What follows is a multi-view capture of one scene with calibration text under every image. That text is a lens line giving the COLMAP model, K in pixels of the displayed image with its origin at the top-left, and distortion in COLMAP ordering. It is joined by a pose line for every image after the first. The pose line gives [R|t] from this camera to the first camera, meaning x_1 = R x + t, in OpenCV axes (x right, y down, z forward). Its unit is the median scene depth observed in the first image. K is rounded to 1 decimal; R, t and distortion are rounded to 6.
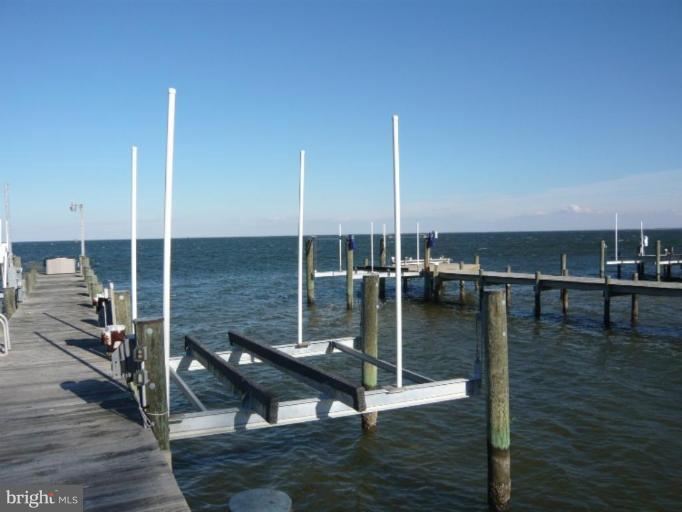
lens RADIAL K [[598.5, 0, 341.3], [0, 598.5, 253.3], [0, 0, 1]] dist [-0.052865, -0.006938]
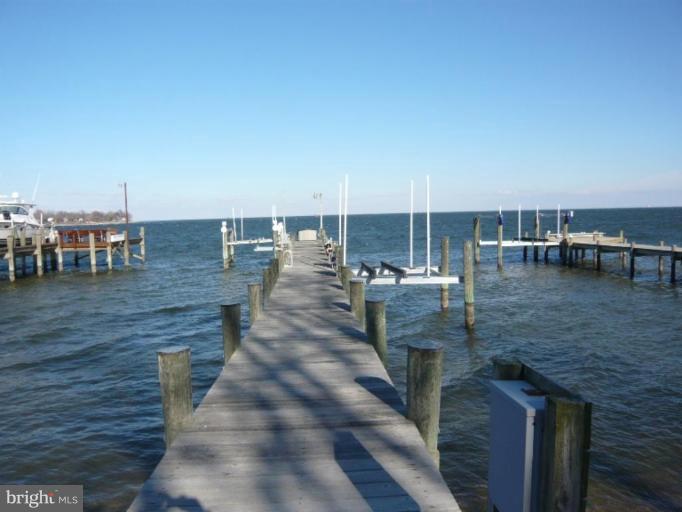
lens RADIAL K [[598.5, 0, 341.0], [0, 598.5, 258.8], [0, 0, 1]] dist [-0.052865, -0.006938]
pose [[0.928640, 0.023912, -0.370210, 0.171723], [-0.004963, 0.998632, 0.052054, 0.001926], [0.370948, -0.046502, 0.927489, -0.389234]]
